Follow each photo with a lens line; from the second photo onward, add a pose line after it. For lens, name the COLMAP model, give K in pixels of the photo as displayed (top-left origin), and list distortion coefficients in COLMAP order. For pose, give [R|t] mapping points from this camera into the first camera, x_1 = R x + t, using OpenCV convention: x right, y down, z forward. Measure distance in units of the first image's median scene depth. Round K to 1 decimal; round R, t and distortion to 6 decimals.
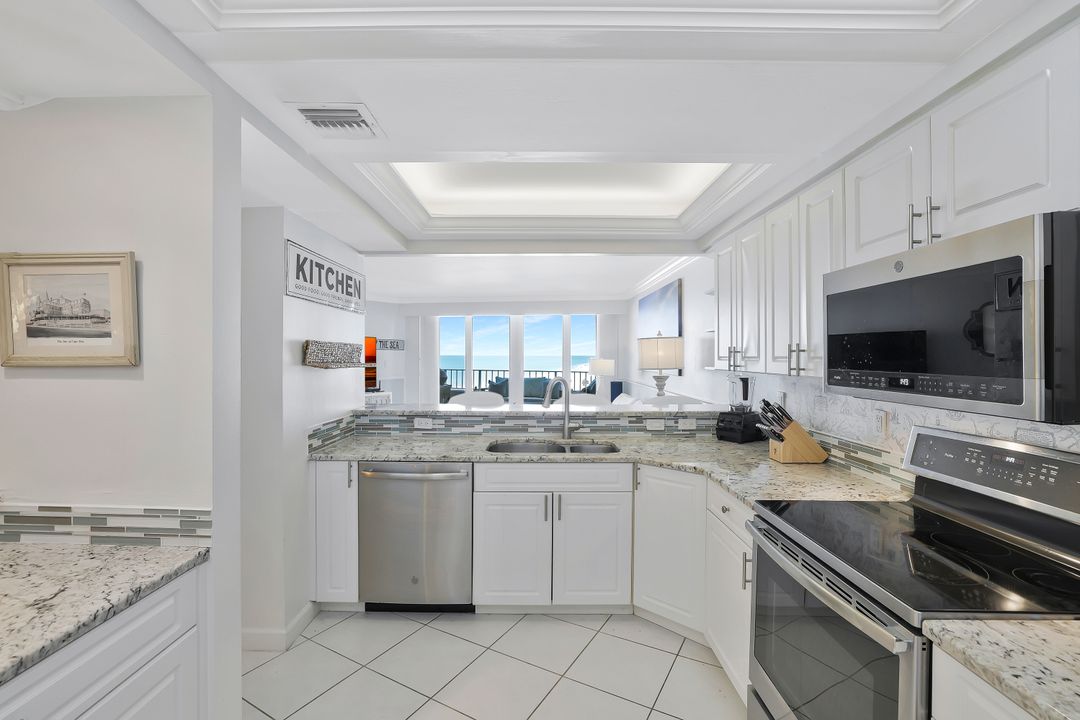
lens RADIAL K [[477.5, 0, 540.0], [0, 477.5, 360.0], [0, 0, 1]] dist [-0.000543, 0.000775]
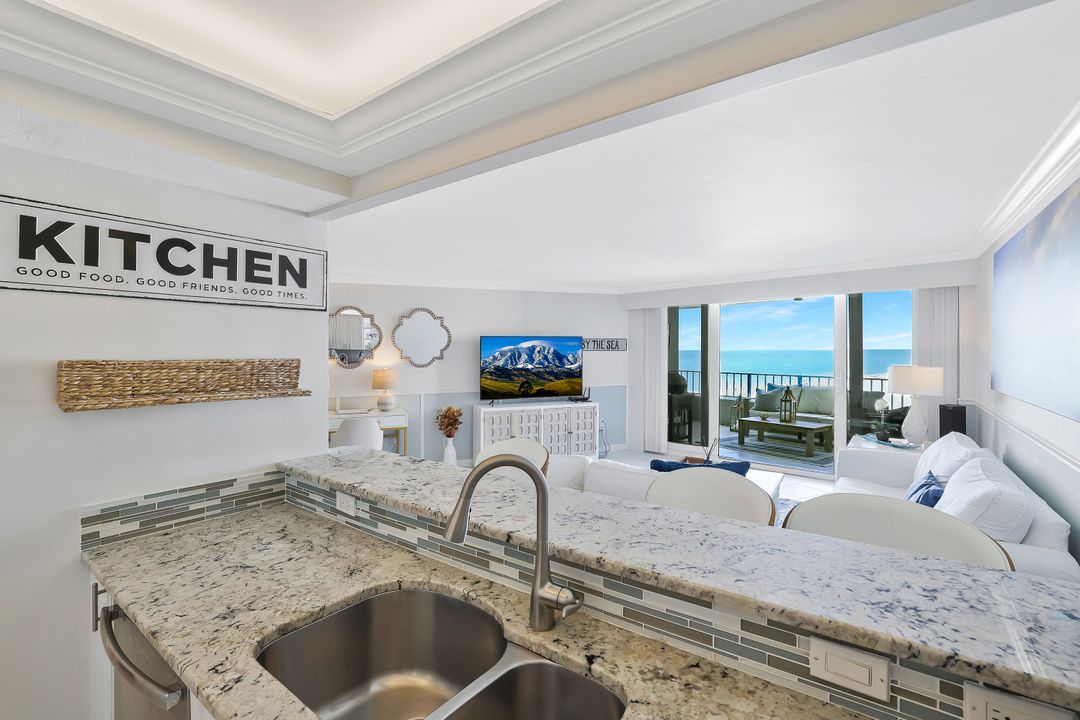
lens RADIAL K [[480.8, 0, 540.0], [0, 480.8, 360.0], [0, 0, 1]] dist [-0.041650, 0.015708]
pose [[0.803175, 0.005443, -0.595718, 0.259325], [0.000419, 0.999953, 0.009700, -0.037742], [0.595743, -0.008041, 0.803135, 0.689976]]
